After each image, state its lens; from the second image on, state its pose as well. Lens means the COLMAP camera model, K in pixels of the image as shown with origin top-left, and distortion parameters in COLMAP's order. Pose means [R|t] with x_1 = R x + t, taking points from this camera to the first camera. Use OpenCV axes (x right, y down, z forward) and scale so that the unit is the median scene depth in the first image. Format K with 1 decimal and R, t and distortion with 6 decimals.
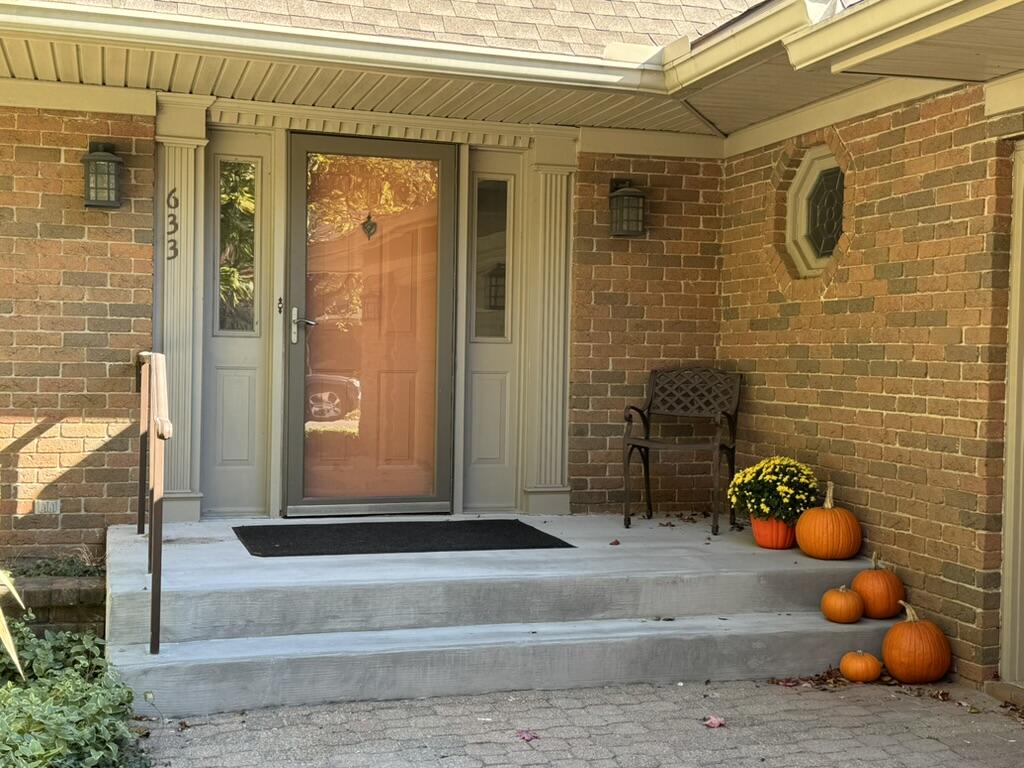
lens RADIAL K [[1281.0, 0, 512.7], [0, 1281.0, 384.5], [0, 0, 1]] dist [0.011966, 0.000000]
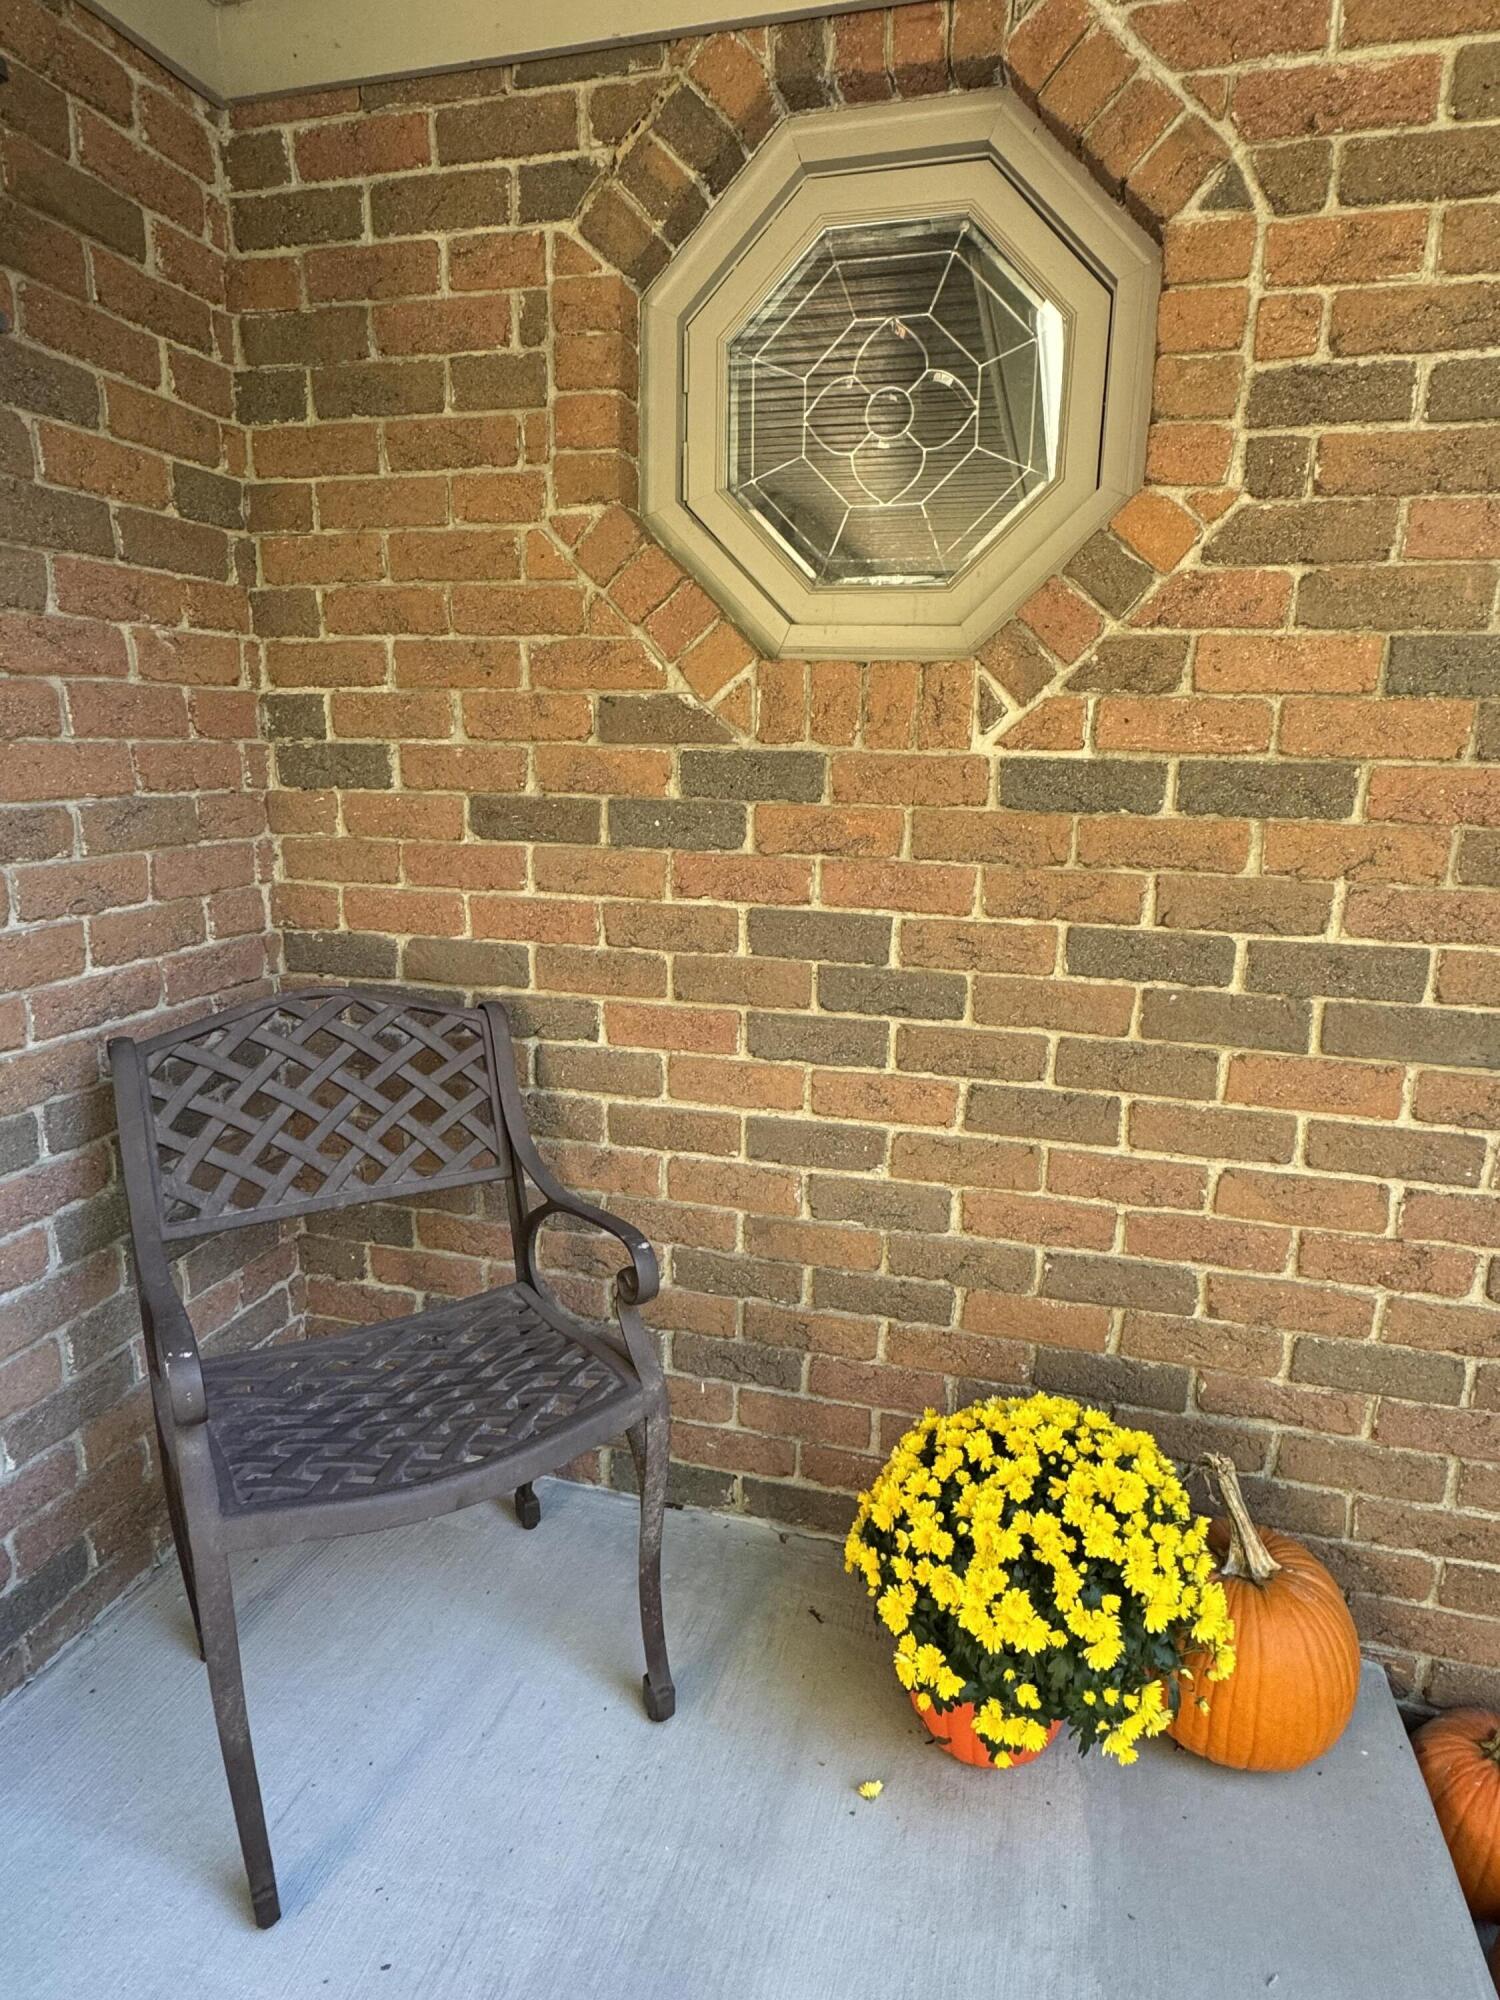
lens RADIAL K [[1123.3, 0, 755.4], [0, 1123.3, 988.2], [0, 0, 1]] dist [-0.000877, 0.000245]
pose [[0.535606, -0.193055, 0.822105, 0.015791], [0.008665, 0.974723, 0.223250, -0.065178], [-0.844424, -0.112451, 0.523740, 0.842537]]
